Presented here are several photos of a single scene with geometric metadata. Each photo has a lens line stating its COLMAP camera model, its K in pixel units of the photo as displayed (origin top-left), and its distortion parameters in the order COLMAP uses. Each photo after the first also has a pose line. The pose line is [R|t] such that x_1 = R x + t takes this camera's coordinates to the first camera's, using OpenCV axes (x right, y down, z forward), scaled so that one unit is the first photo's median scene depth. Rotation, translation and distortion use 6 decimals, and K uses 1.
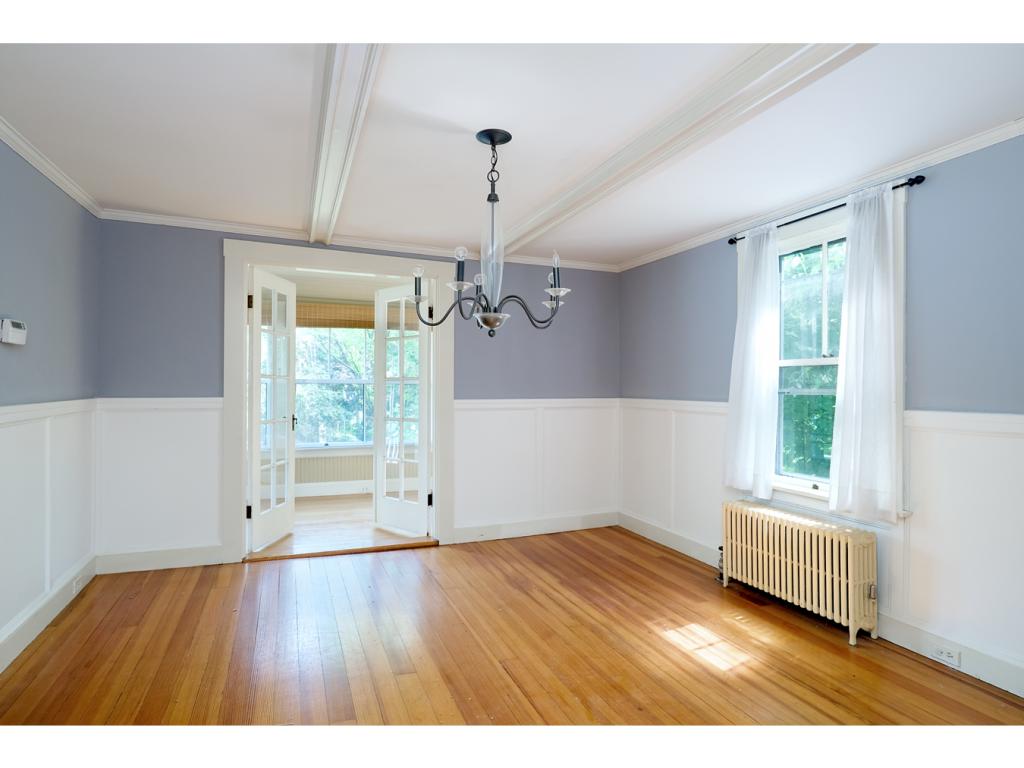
lens RADIAL K [[561.0, 0, 508.4], [0, 561.0, 382.3], [0, 0, 1]] dist [0.006602, 0.000350]
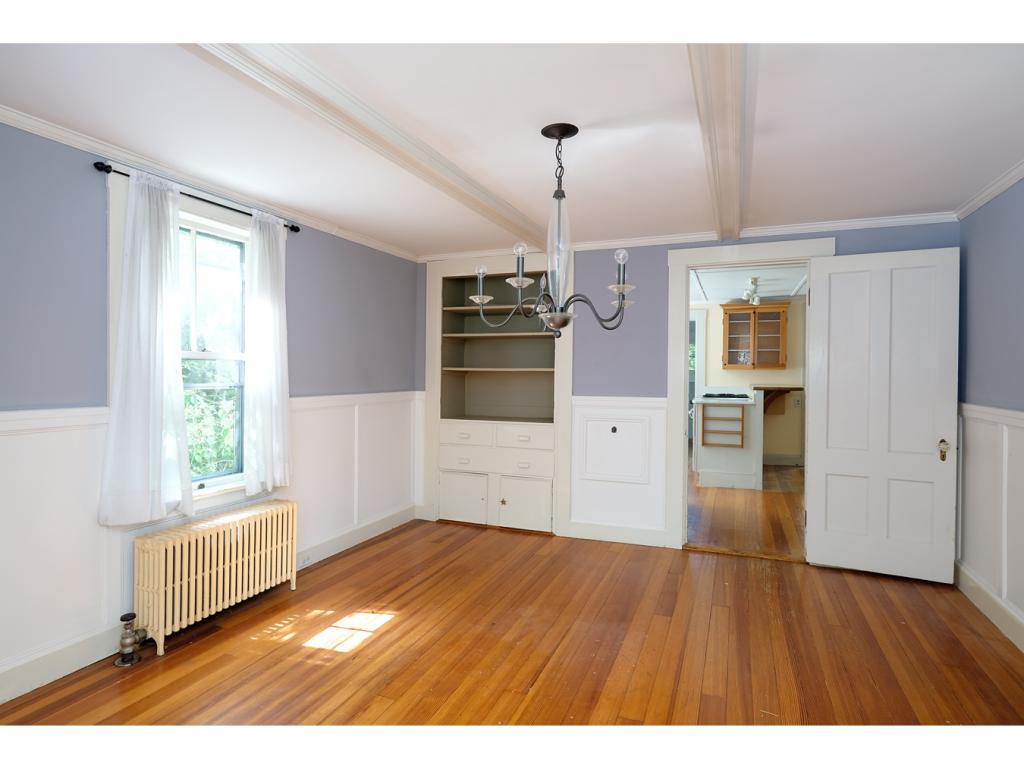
lens RADIAL K [[561.0, 0, 502.8], [0, 561.0, 376.3], [0, 0, 1]] dist [0.006602, 0.000350]
pose [[-0.713470, -0.018493, 0.700441, -0.528468], [-0.018022, 0.999805, 0.008039, -0.018862], [-0.700454, -0.006888, -0.713665, 1.439915]]
